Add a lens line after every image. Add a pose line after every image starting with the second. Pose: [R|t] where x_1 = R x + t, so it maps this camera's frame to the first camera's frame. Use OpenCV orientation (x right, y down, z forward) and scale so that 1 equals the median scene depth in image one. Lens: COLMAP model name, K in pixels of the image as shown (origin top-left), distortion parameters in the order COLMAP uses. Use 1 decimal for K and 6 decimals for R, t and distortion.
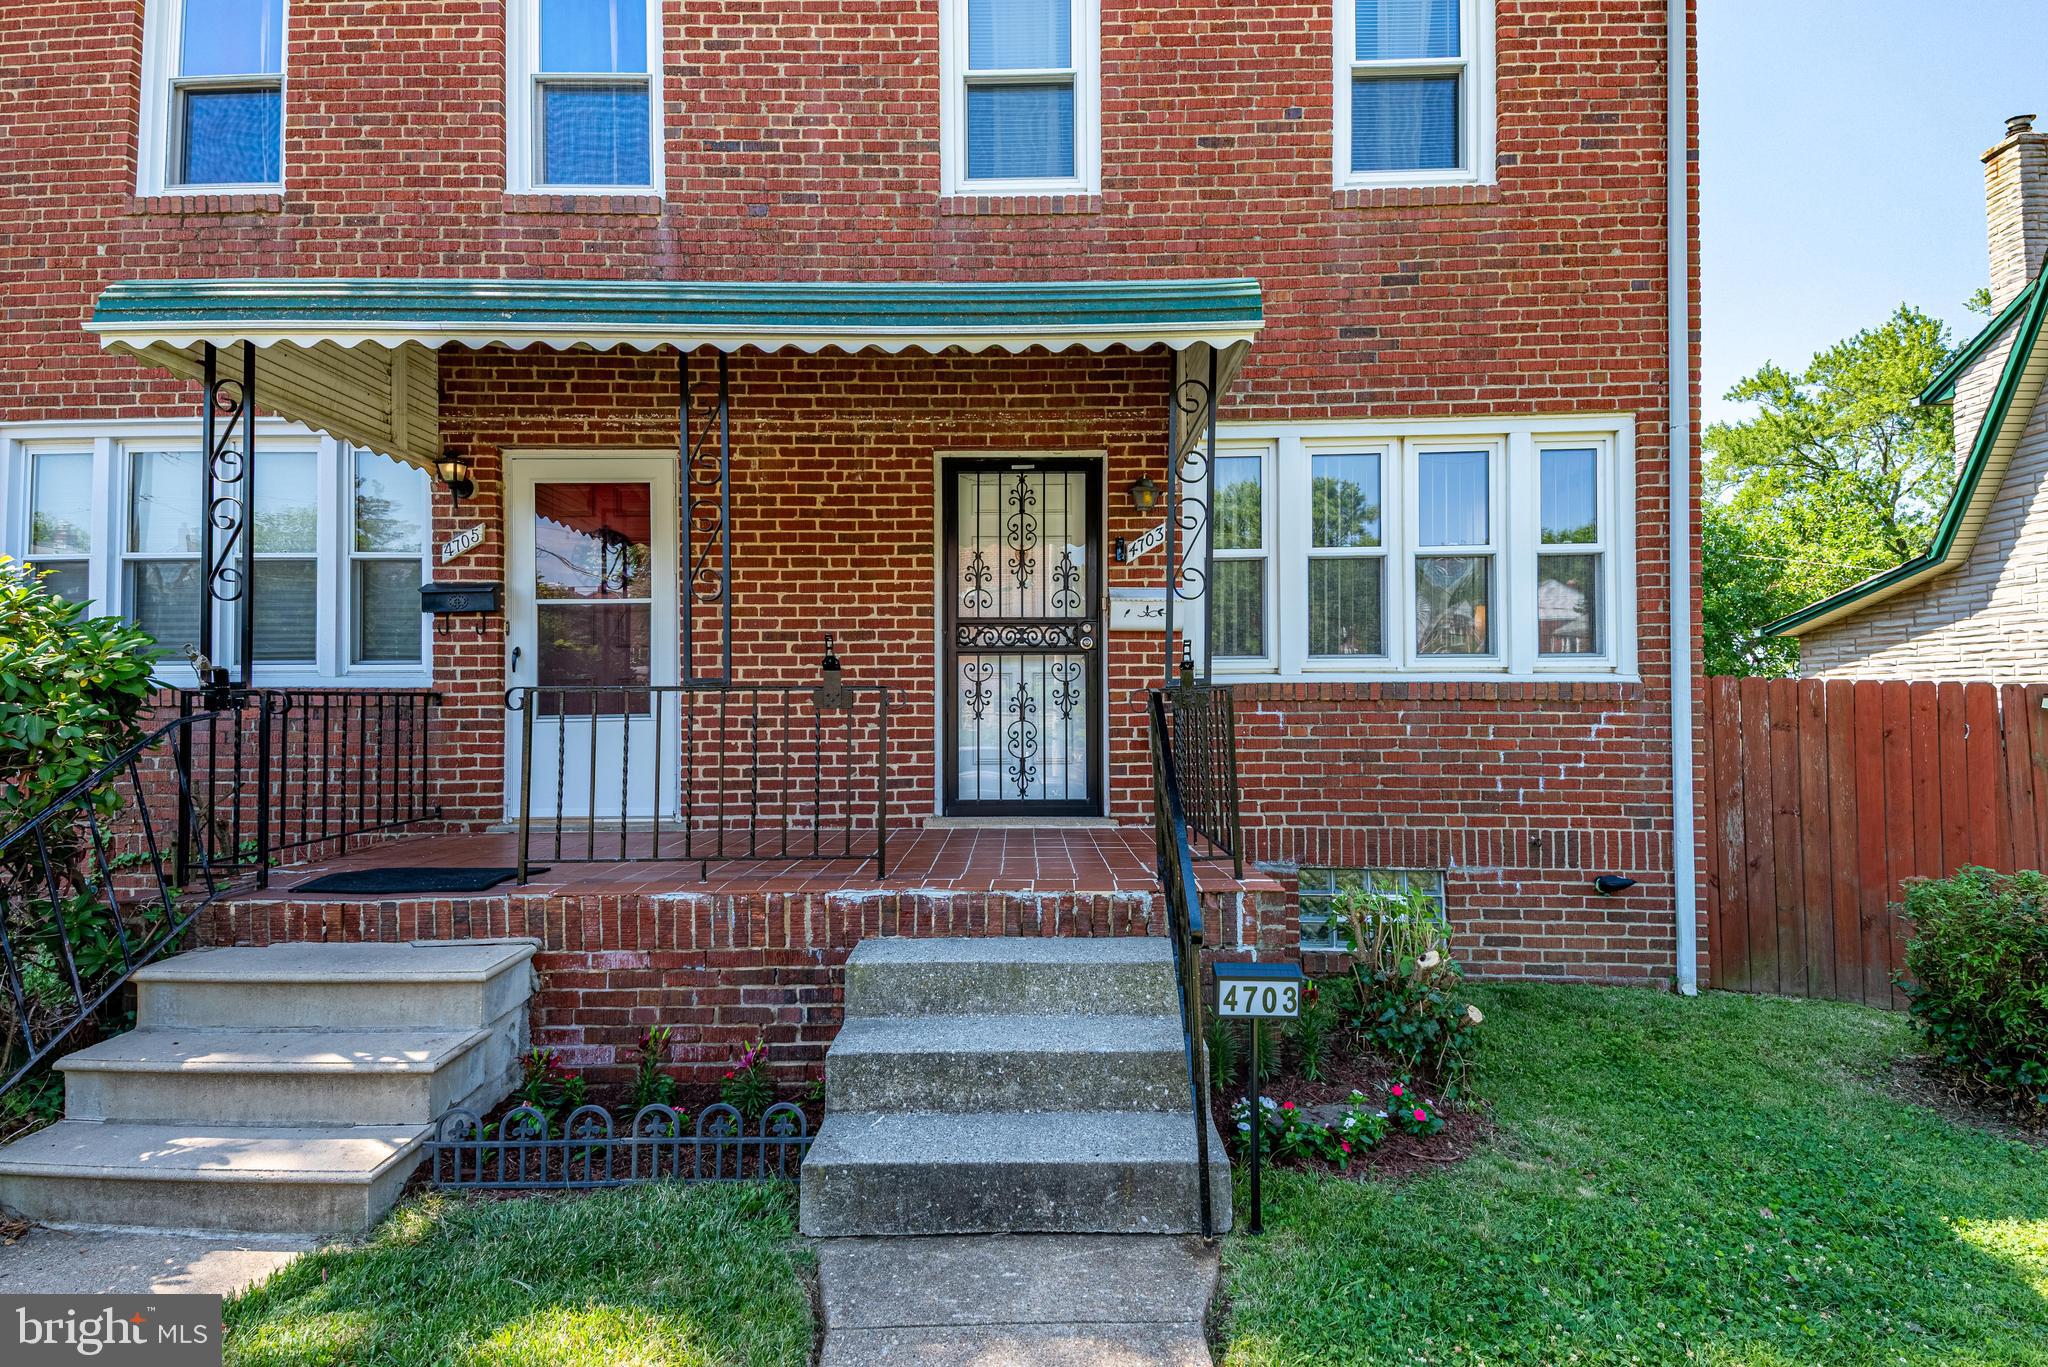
lens RADIAL K [[1065.1, 0, 1025.5], [0, 1065.1, 695.6], [0, 0, 1]] dist [-0.038184, -0.000603]
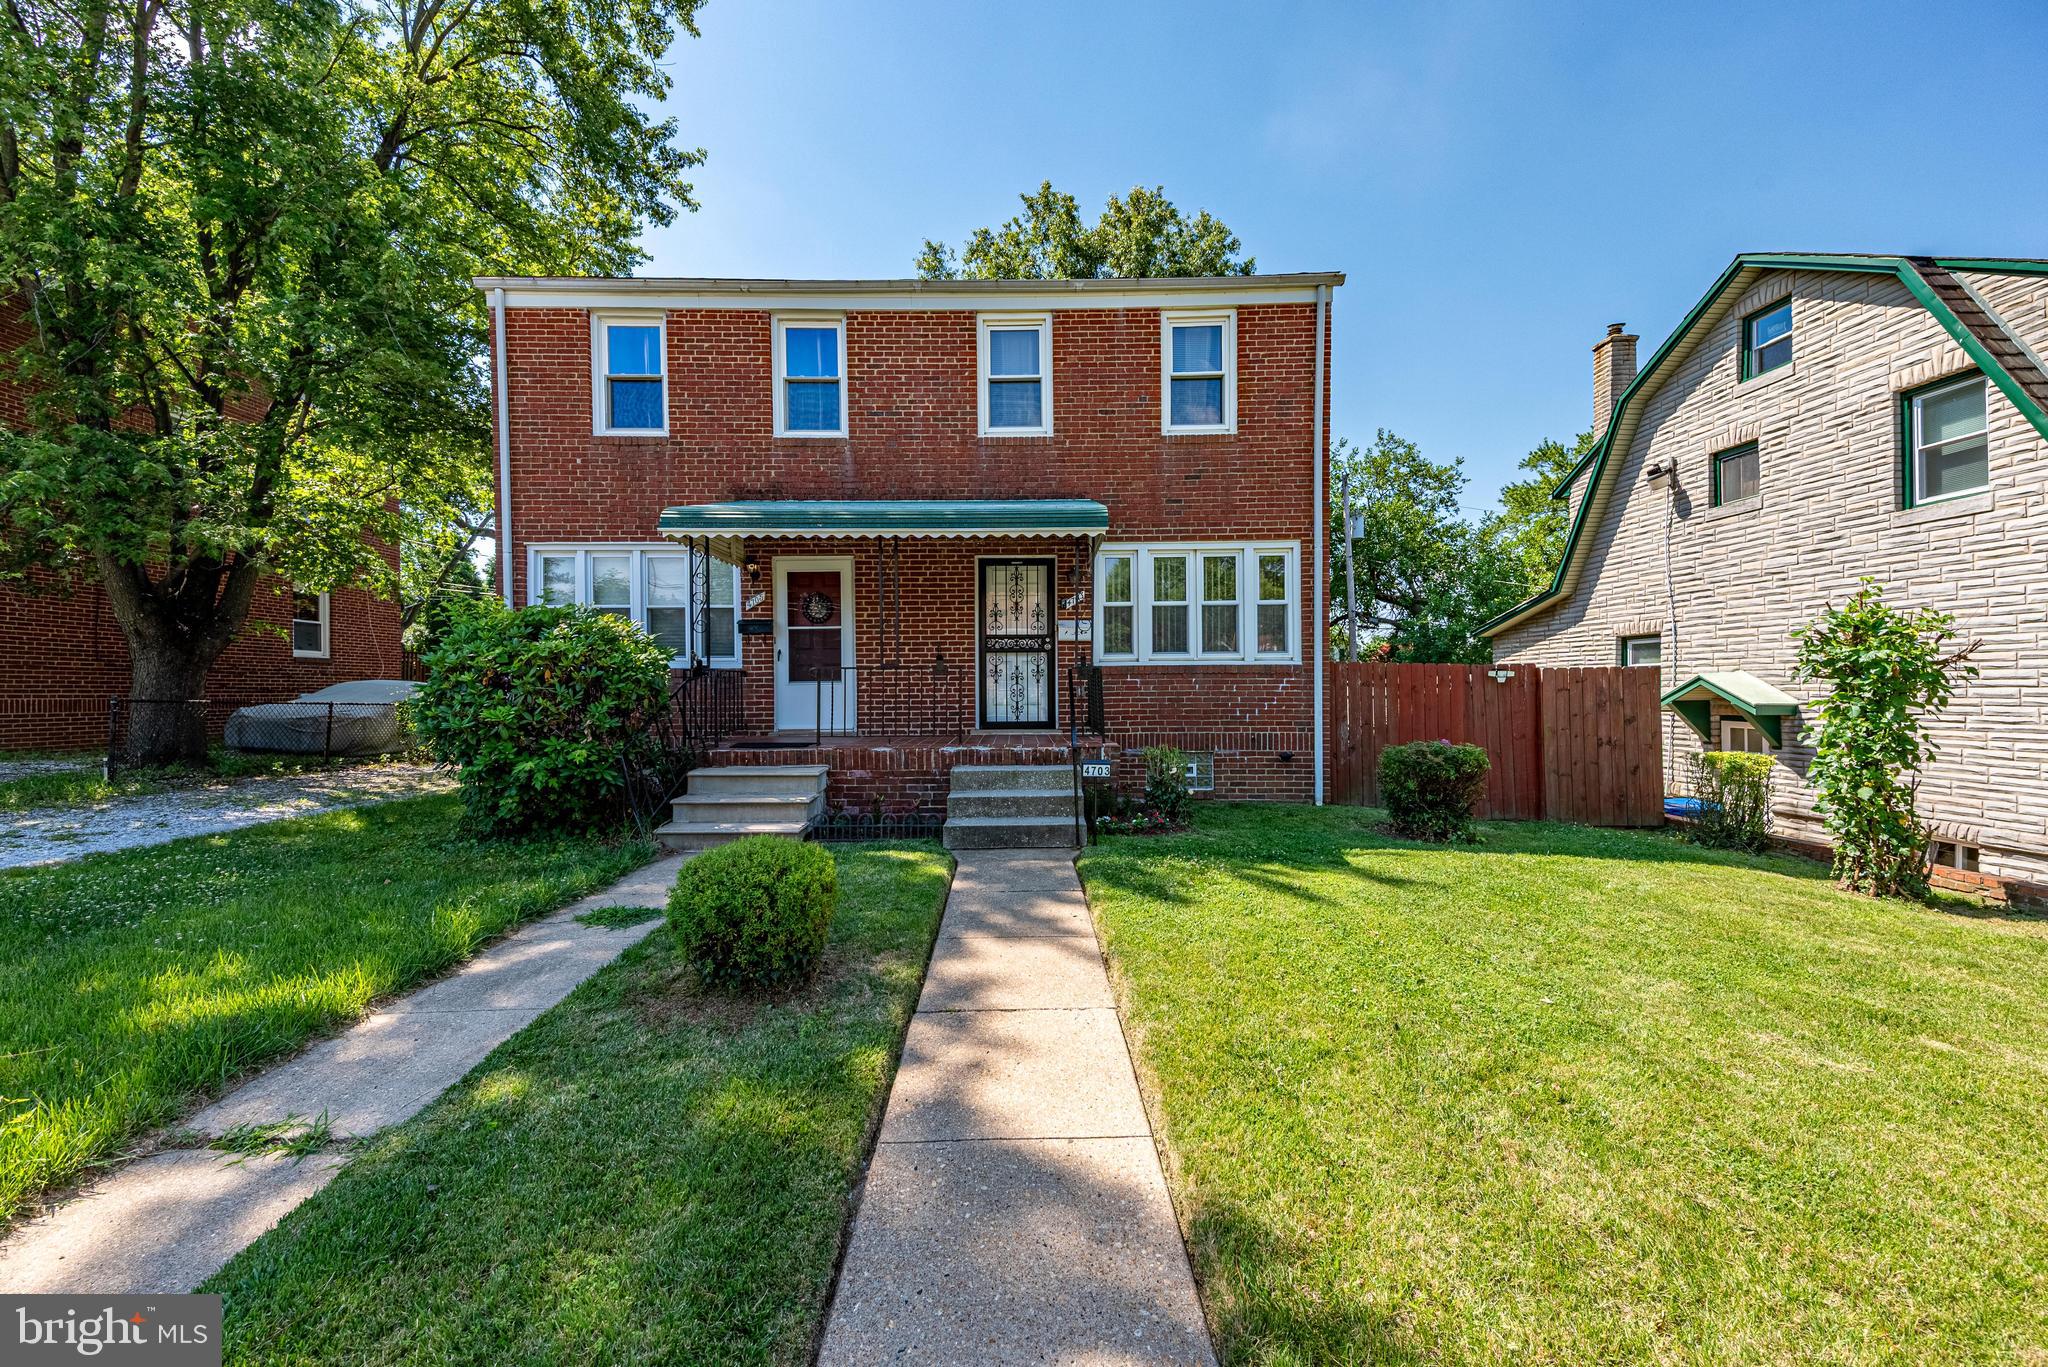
lens RADIAL K [[794.0, 0, 1023.8], [0, 794.0, 689.5], [0, 0, 1]] dist [0.014525, -0.000190]
pose [[0.999984, -0.003014, 0.004854, 0.002866], [0.002946, 0.999899, 0.013938, 0.013693], [-0.004895, -0.013924, 0.999891, -0.614053]]
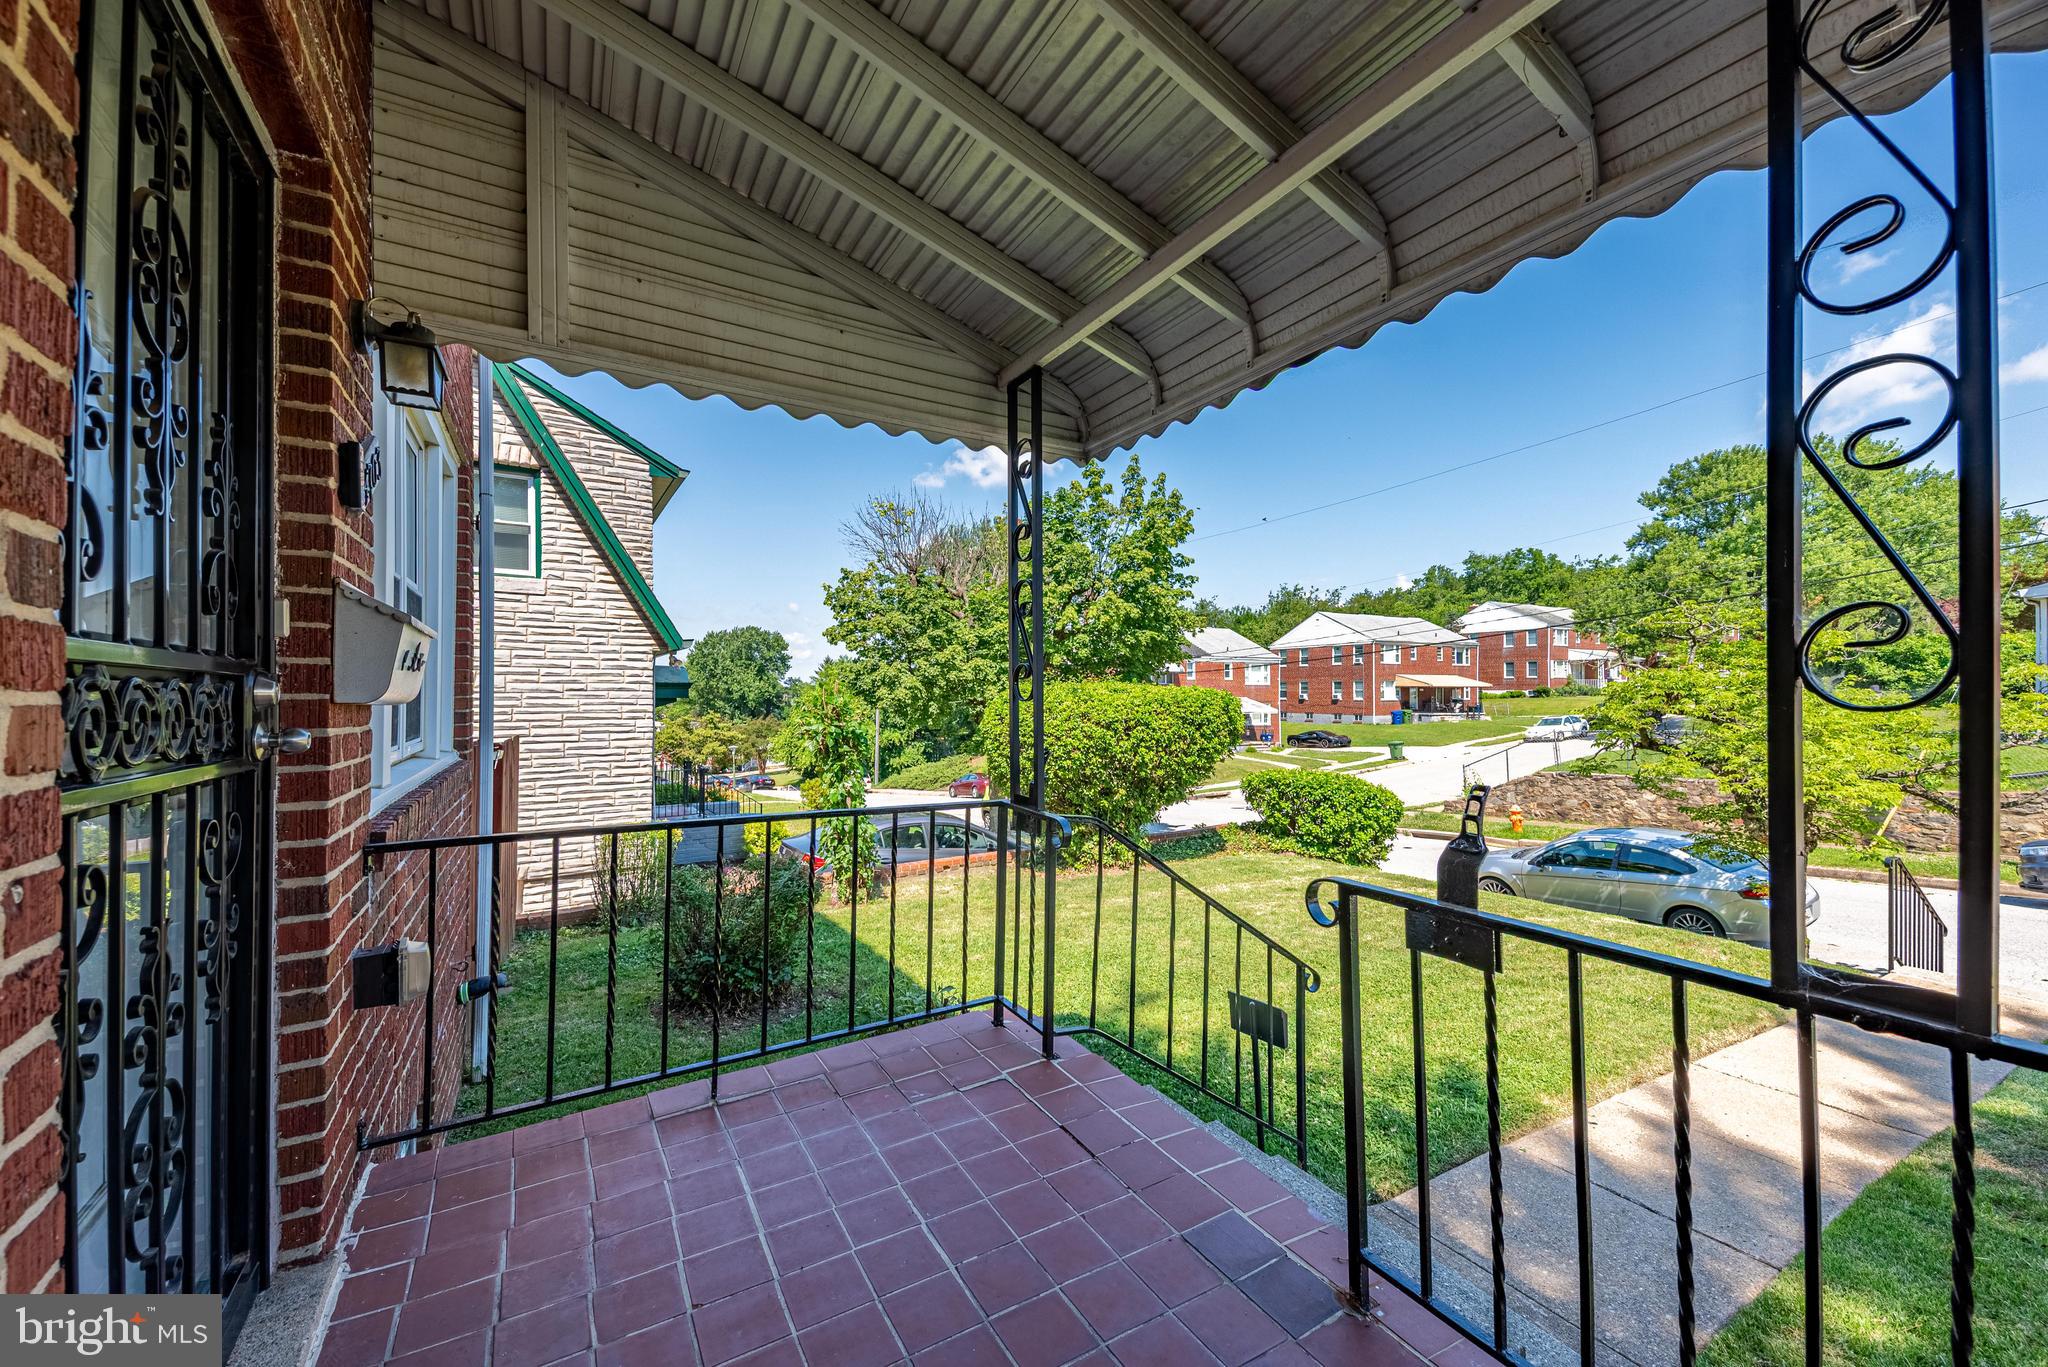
lens RADIAL K [[794.0, 0, 1028.5], [0, 794.0, 689.9], [0, 0, 1]] dist [0.014525, -0.000190]
pose [[-0.519745, 0.004781, 0.854308, -0.292372], [-0.007199, 0.999924, -0.009976, -0.085520], [-0.854291, -0.011335, -0.519671, 1.119074]]
